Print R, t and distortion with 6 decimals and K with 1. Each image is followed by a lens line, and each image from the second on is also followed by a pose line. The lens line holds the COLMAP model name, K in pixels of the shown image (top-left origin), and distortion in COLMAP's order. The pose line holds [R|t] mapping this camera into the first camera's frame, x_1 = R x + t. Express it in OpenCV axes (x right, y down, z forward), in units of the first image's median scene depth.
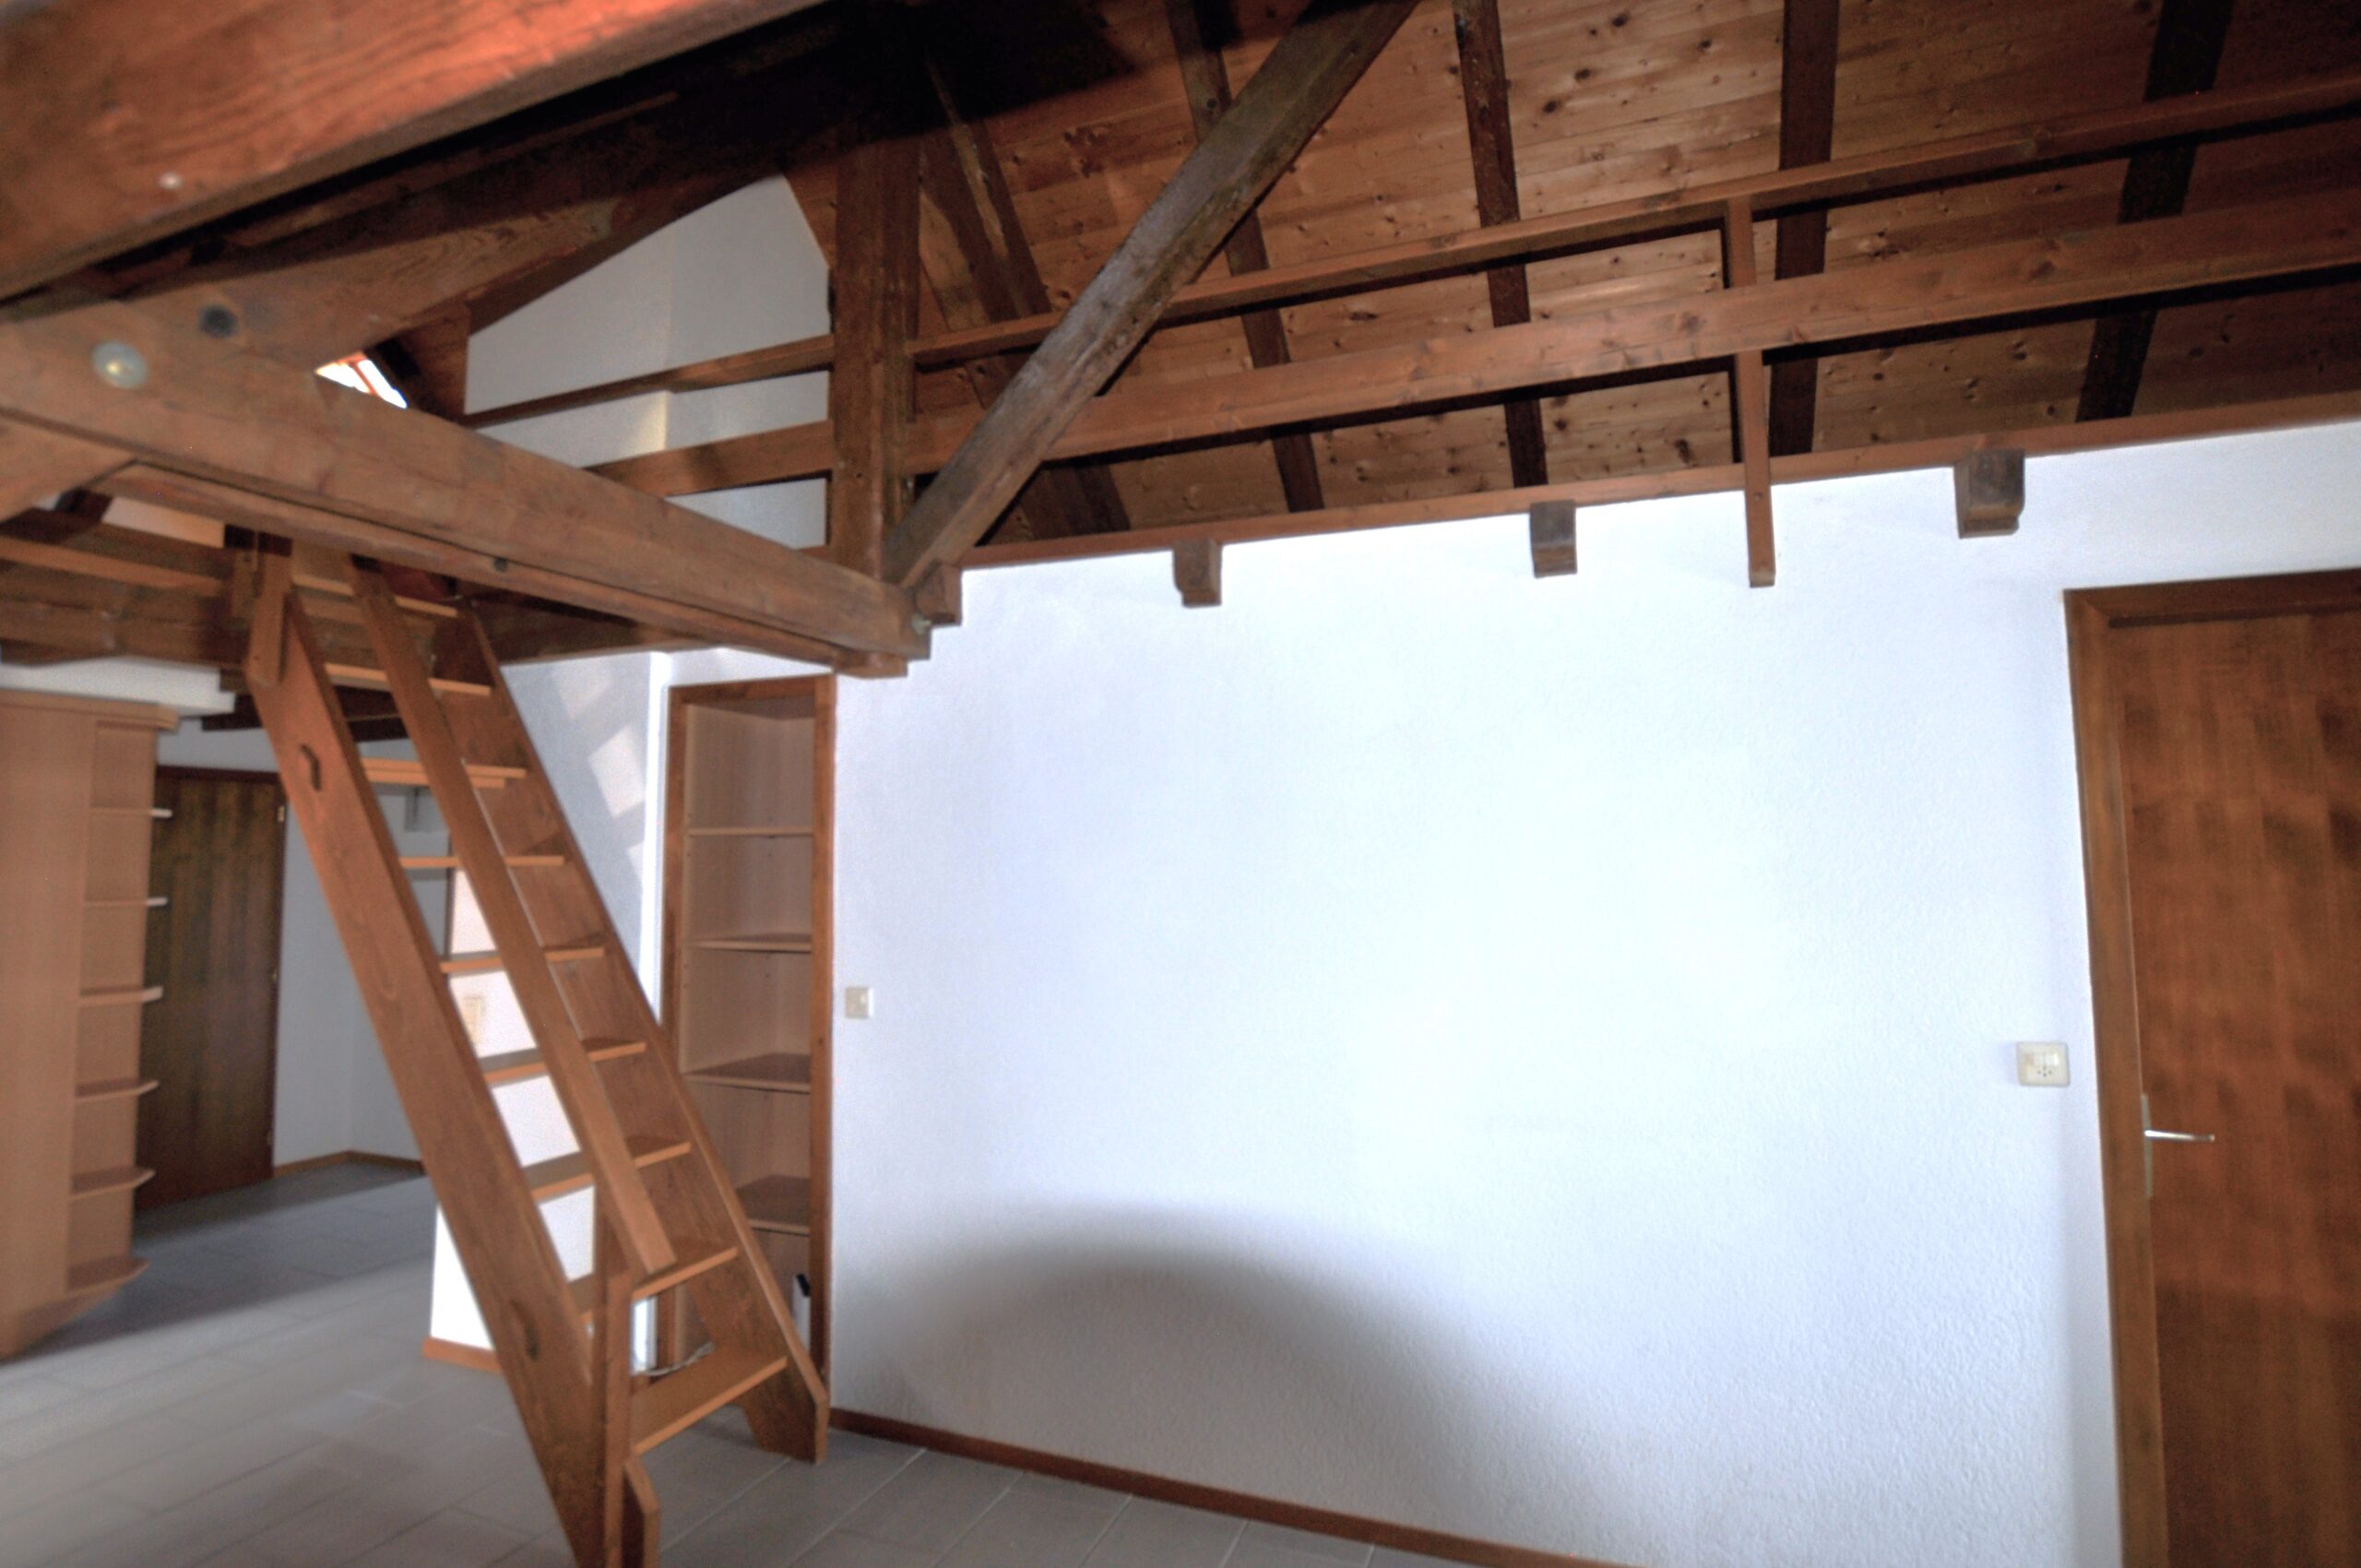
lens RADIAL K [[1073.1, 0, 1180.5], [0, 1073.1, 784.0], [0, 0, 1]] dist [-0.027217, -0.000037]
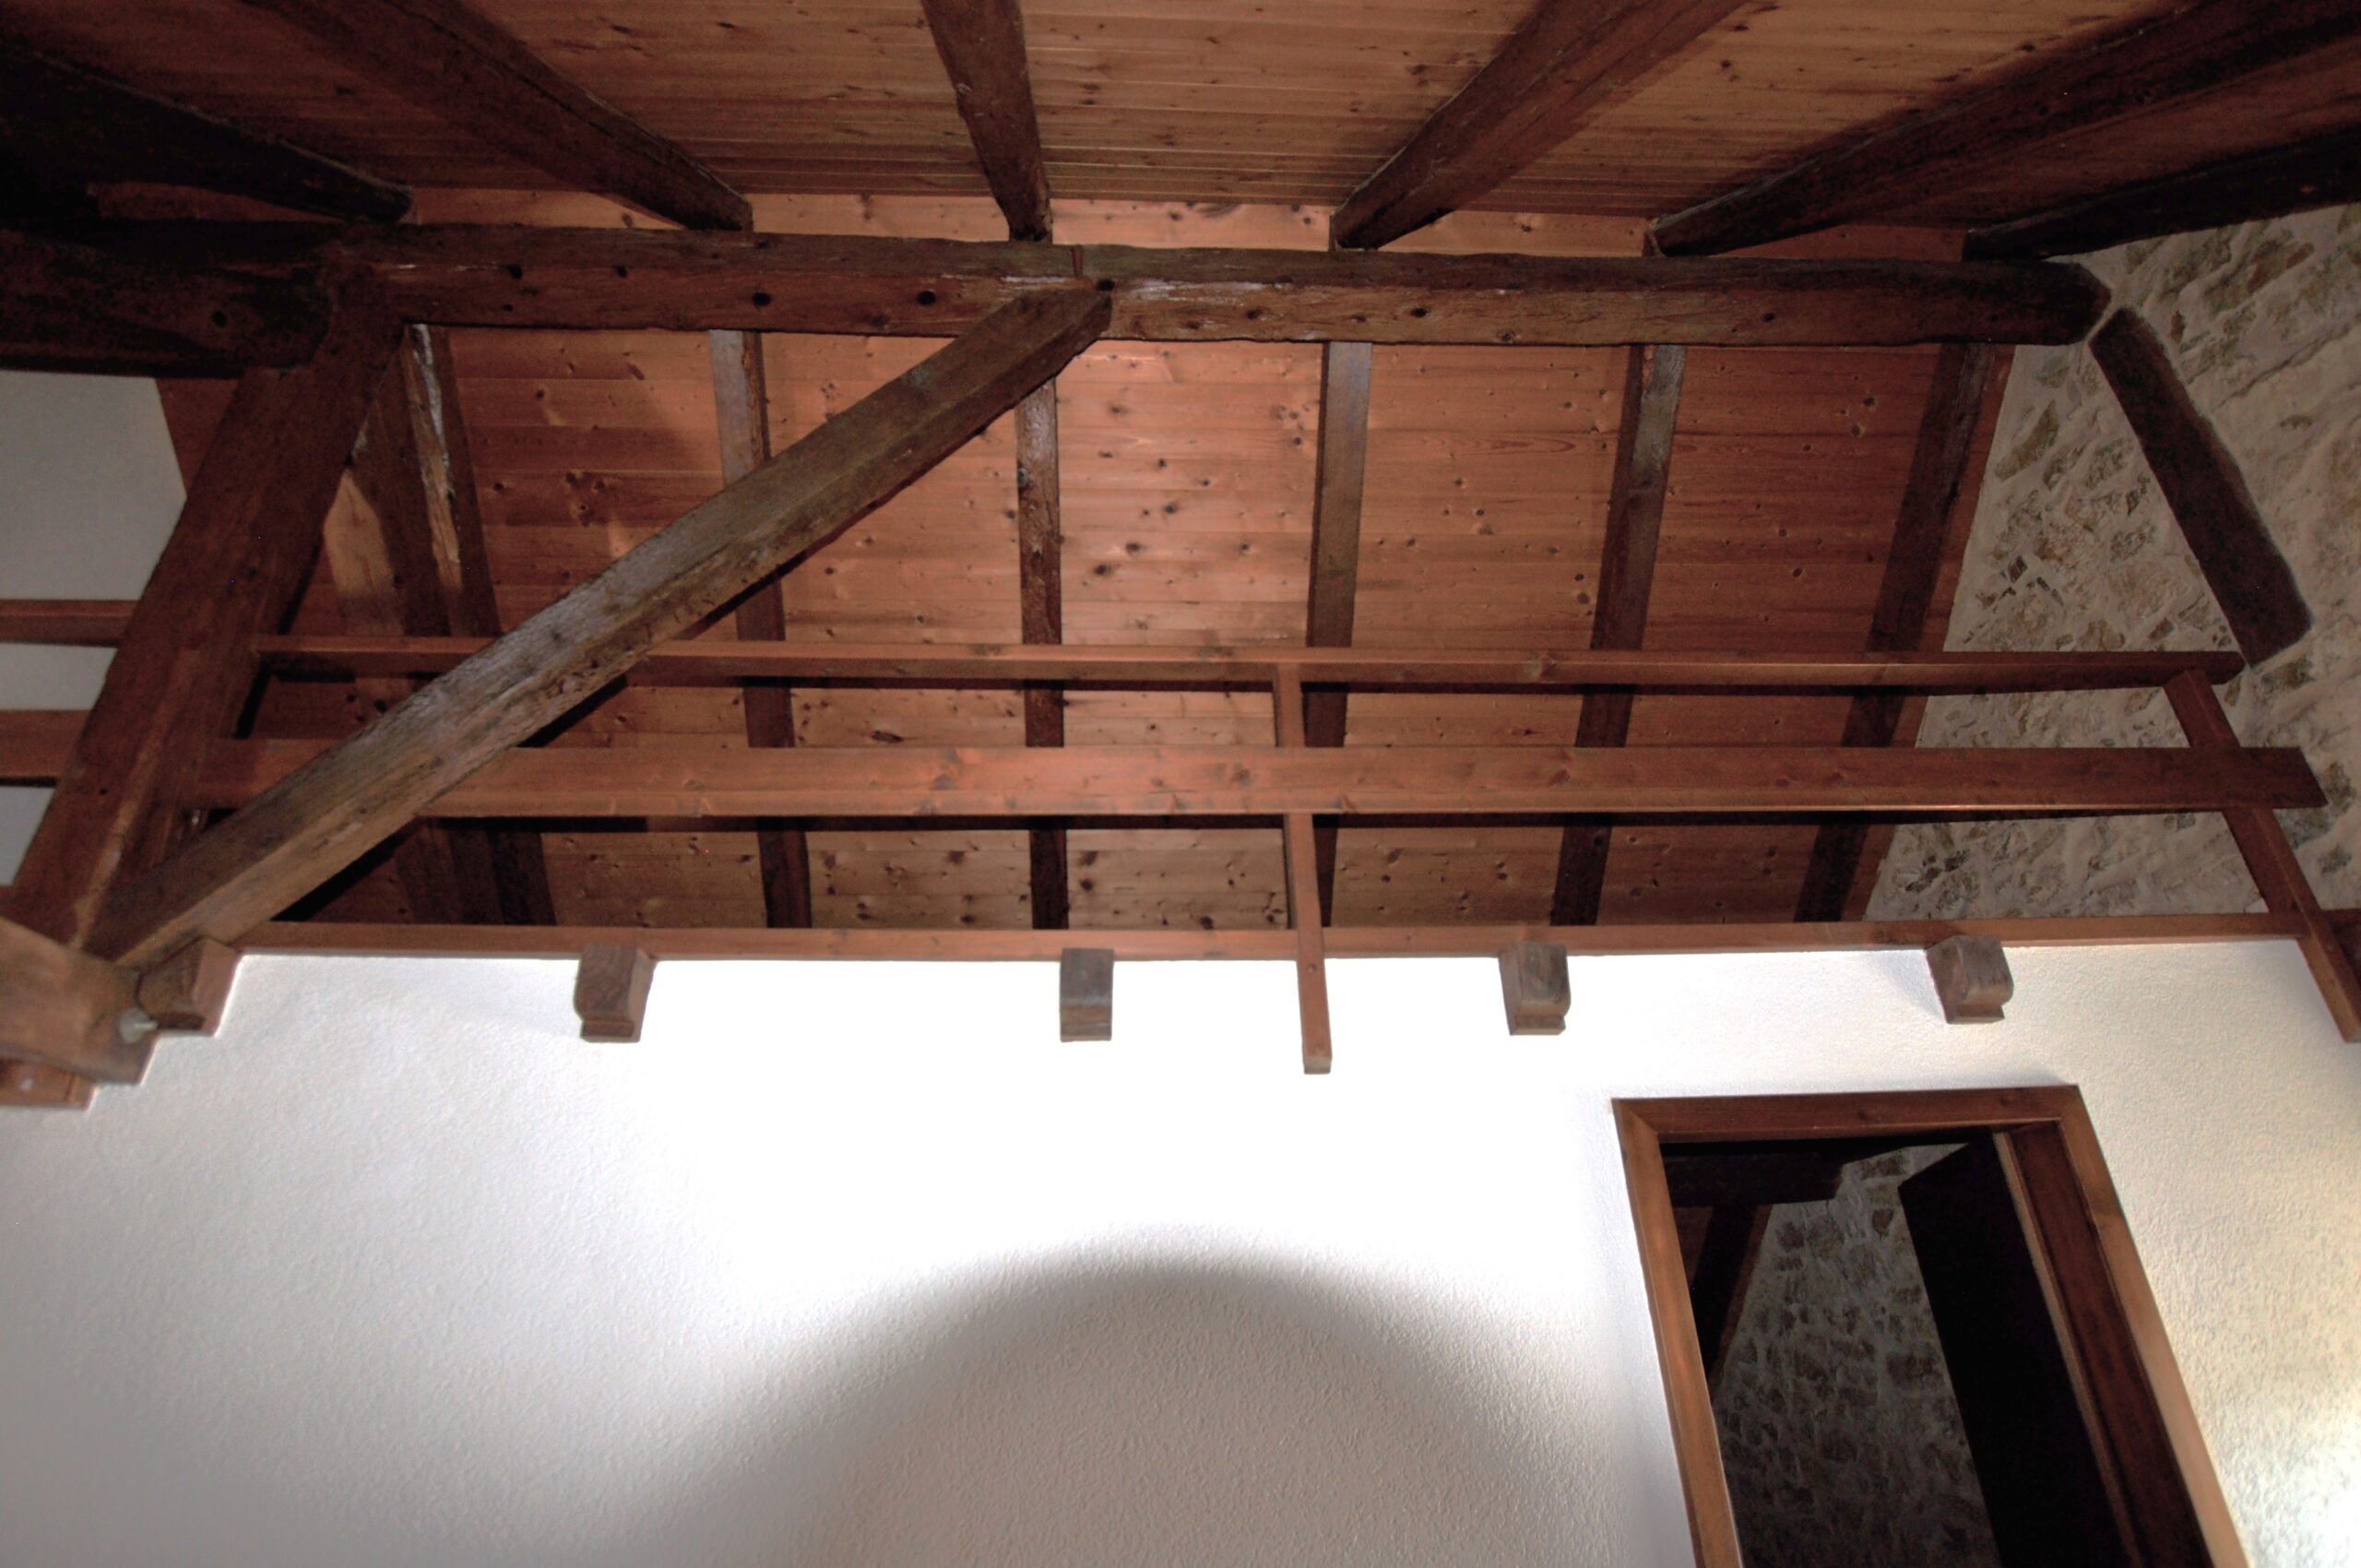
lens RADIAL K [[1099.4, 0, 1180.5], [0, 1099.4, 784.0], [0, 0, 1]] dist [-0.024705, 0.000831]
pose [[0.897934, 0.190314, 0.396857, 0.043981], [-0.006633, 0.907429, -0.420153, -0.021009], [-0.440080, 0.374637, 0.816074, 0.195776]]
